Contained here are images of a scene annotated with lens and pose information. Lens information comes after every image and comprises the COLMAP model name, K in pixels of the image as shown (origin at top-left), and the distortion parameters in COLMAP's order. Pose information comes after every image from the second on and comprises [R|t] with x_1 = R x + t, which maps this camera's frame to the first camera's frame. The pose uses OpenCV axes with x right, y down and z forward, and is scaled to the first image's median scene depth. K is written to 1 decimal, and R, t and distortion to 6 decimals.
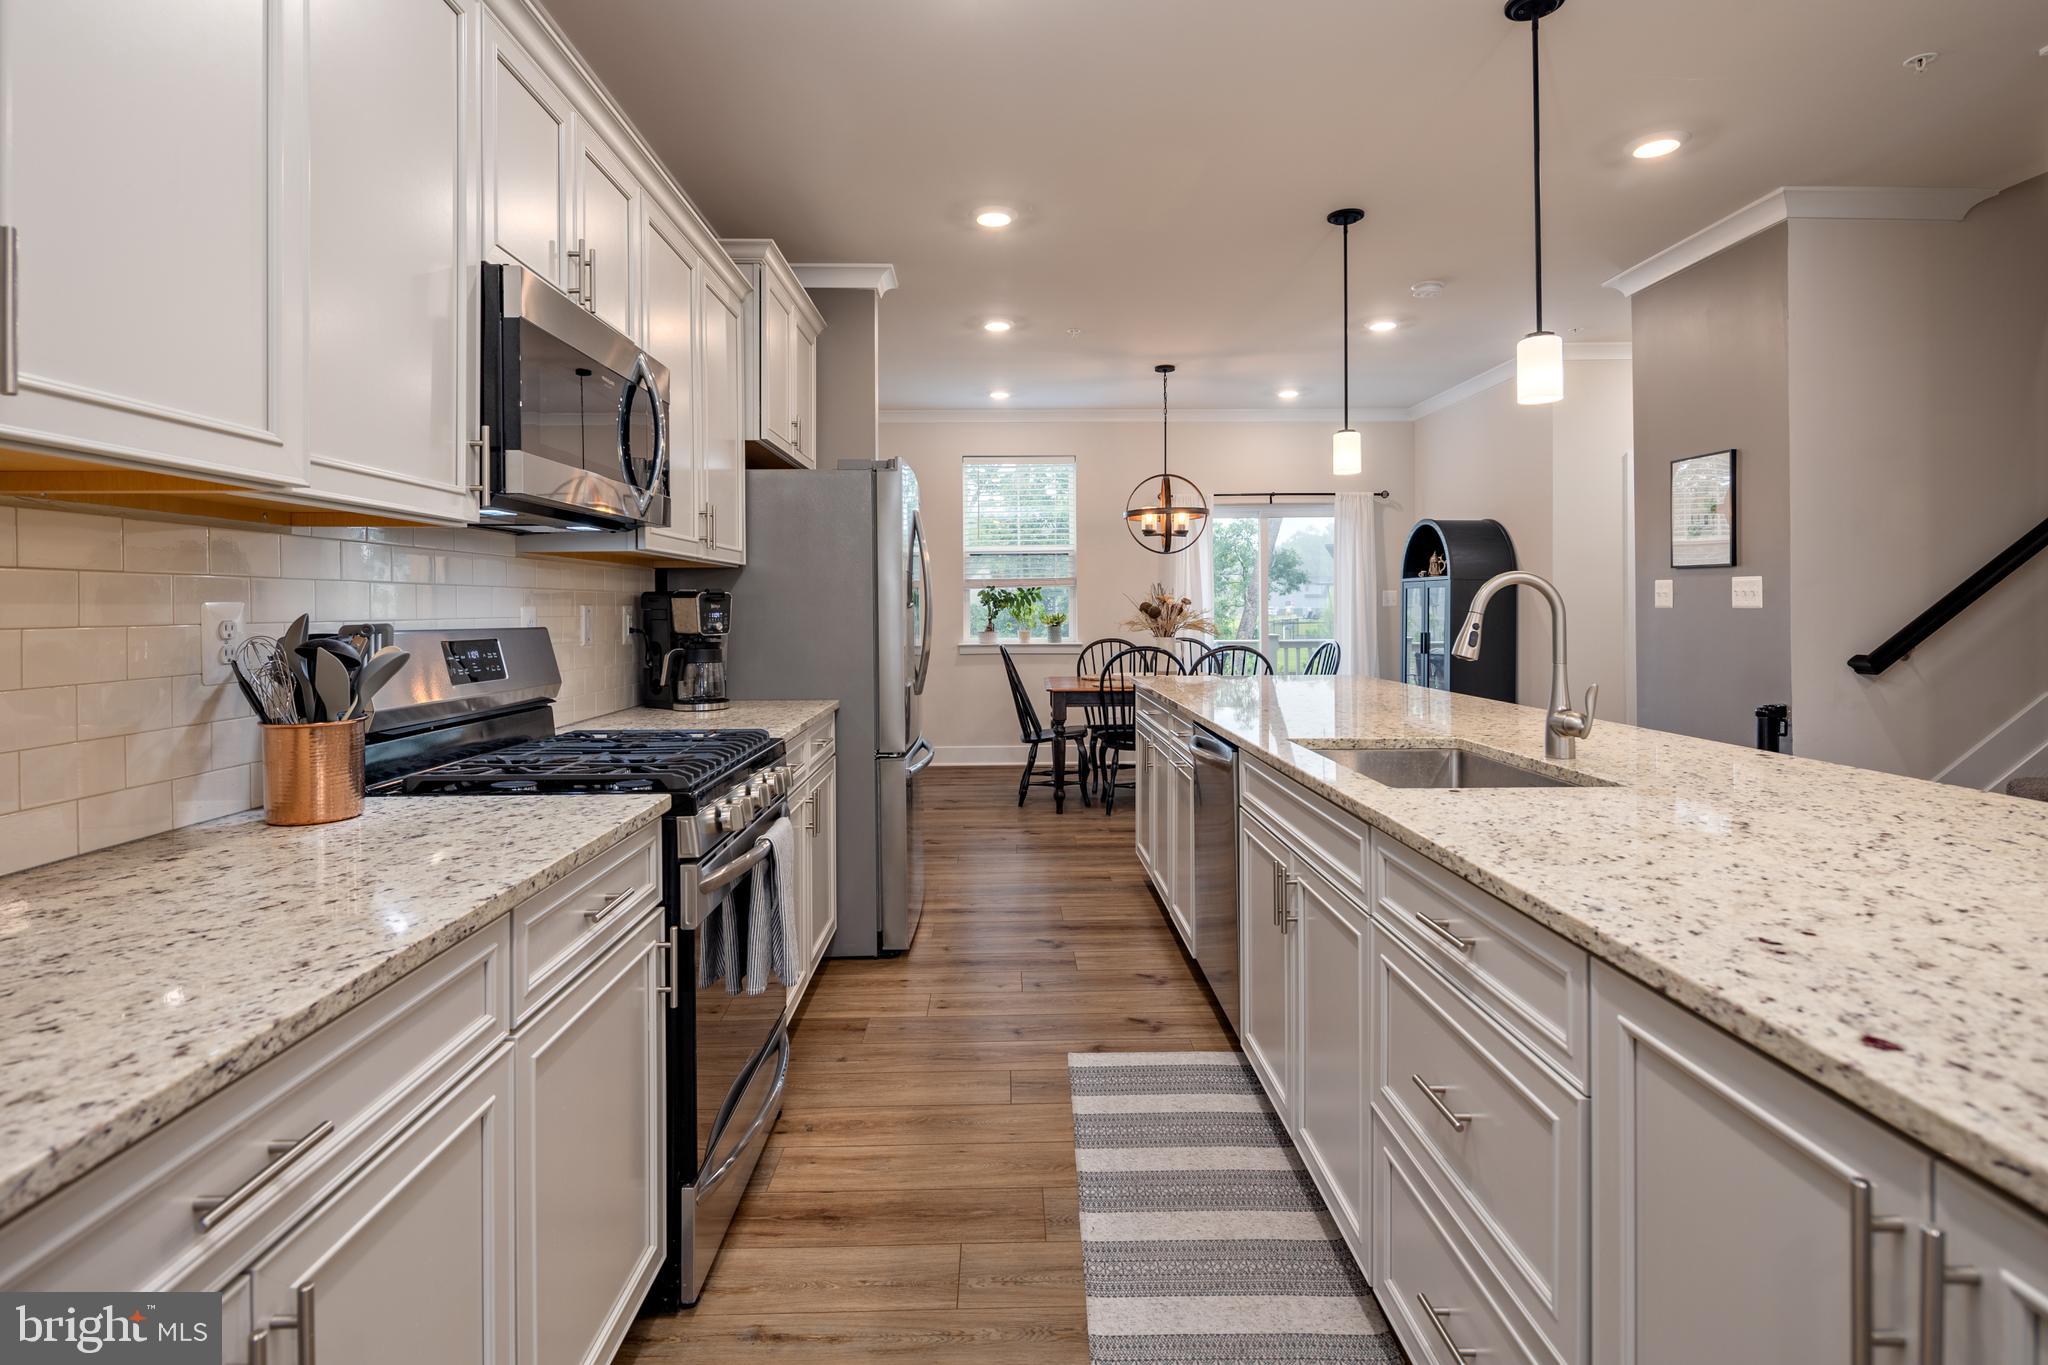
lens RADIAL K [[996.7, 0, 1020.3], [0, 996.7, 612.9], [0, 0, 1]] dist [0.005724, -0.005233]
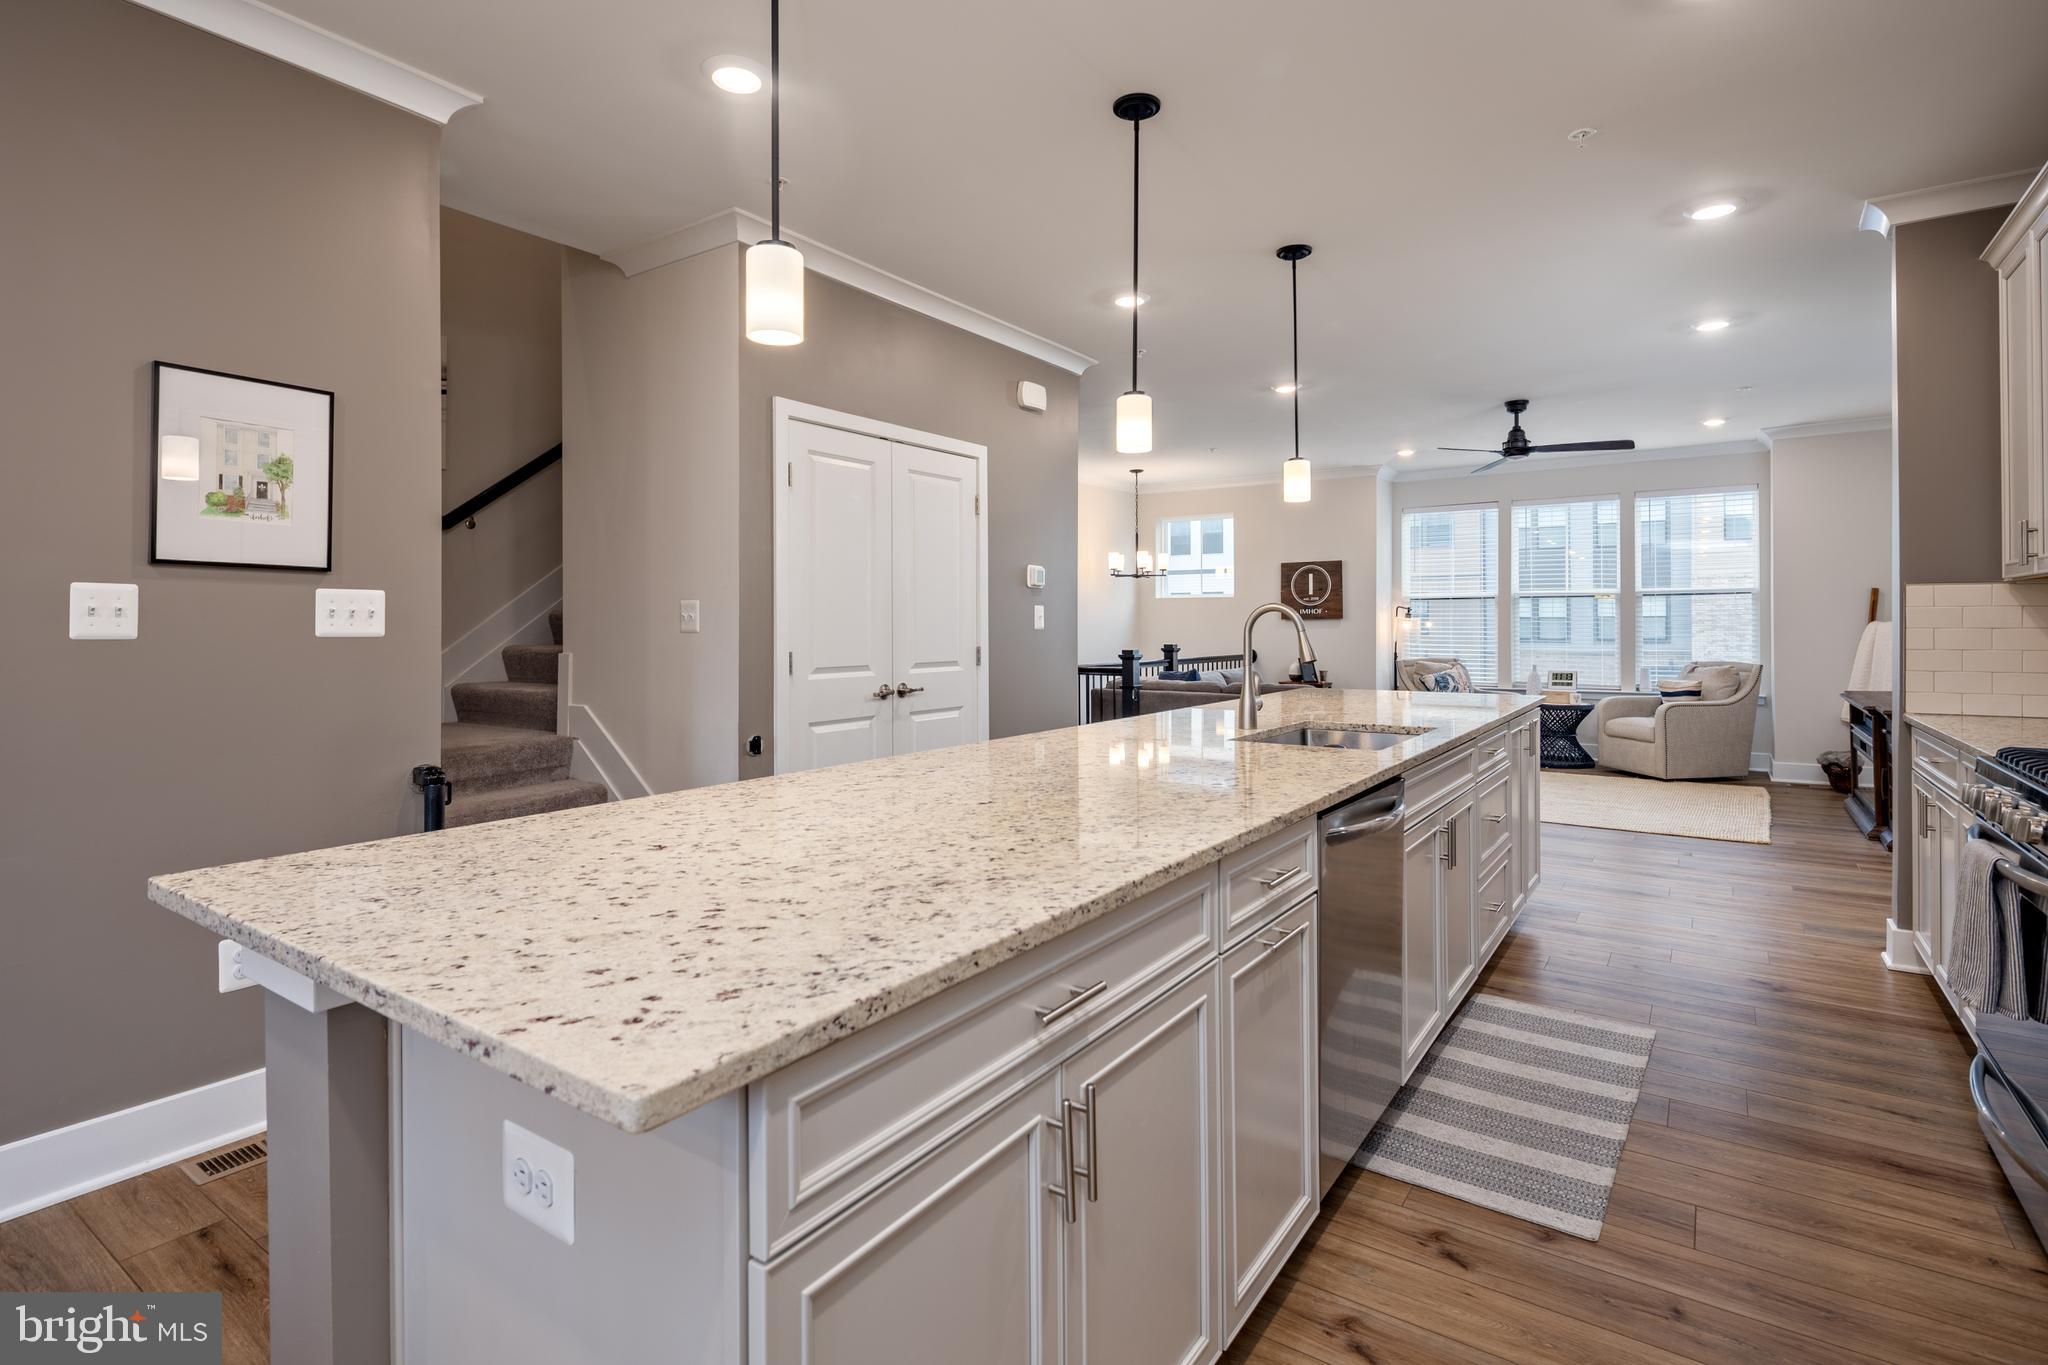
lens RADIAL K [[996.7, 0, 1010.4], [0, 996.7, 636.5], [0, 0, 1]] dist [0.005724, -0.005233]
pose [[-0.806625, 0.002503, 0.591058, -0.035816], [0.010460, 0.999895, 0.010041, -0.009659], [-0.590971, 0.014282, -0.806566, 1.733098]]
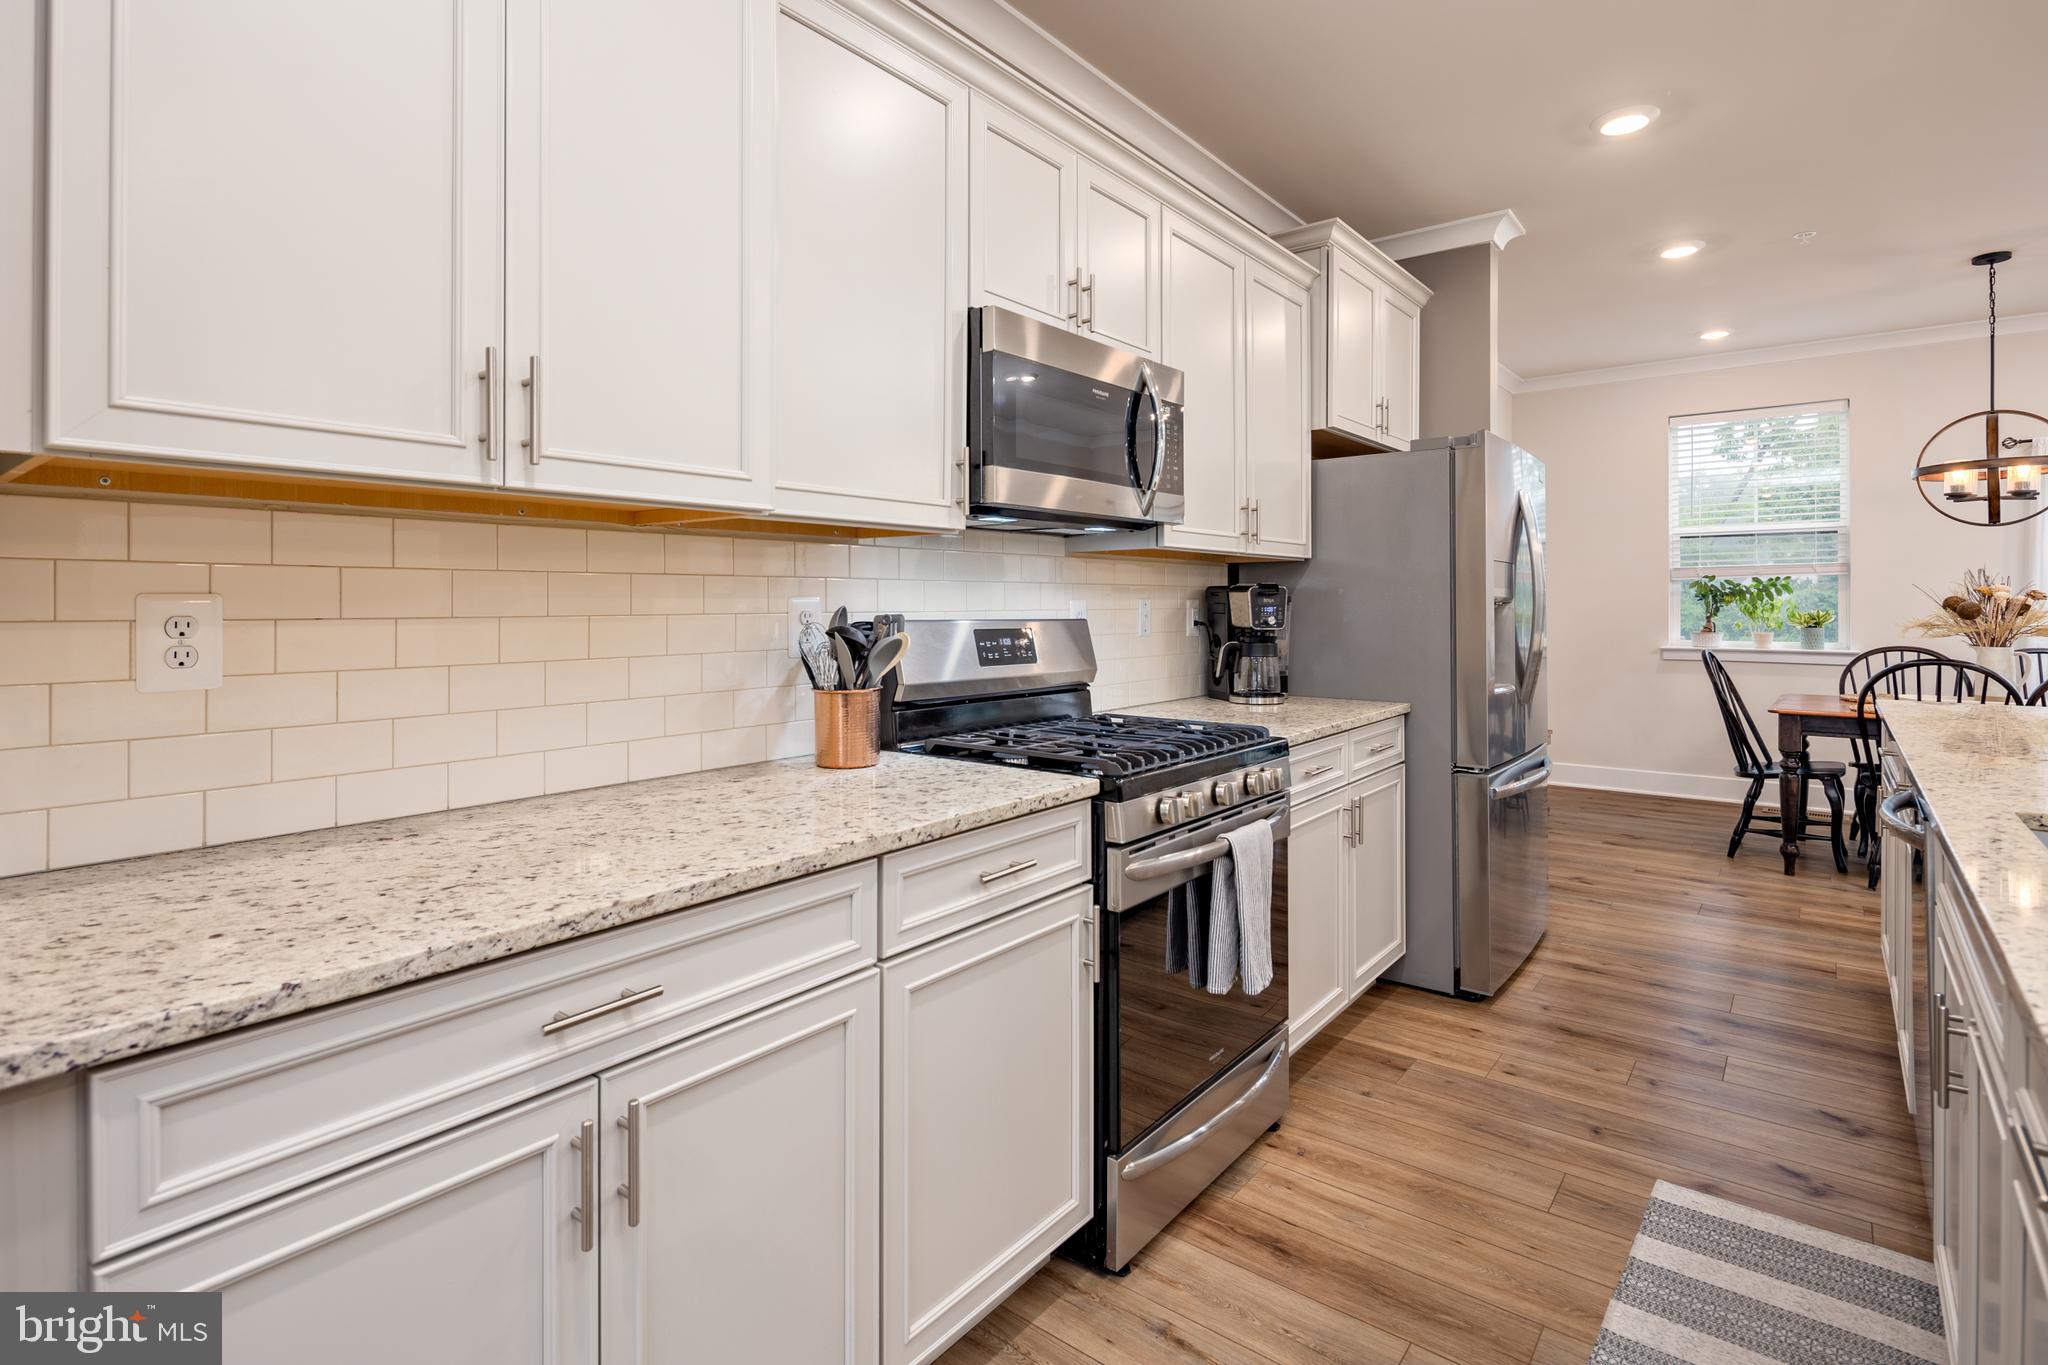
lens RADIAL K [[996.7, 0, 1018.6], [0, 996.7, 603.0], [0, 0, 1]] dist [0.005724, -0.005233]
pose [[0.767149, 0.004757, -0.641451, 0.153758], [-0.006810, 0.999977, -0.000729, -0.001973], [0.641433, 0.004928, 0.767163, 0.080267]]
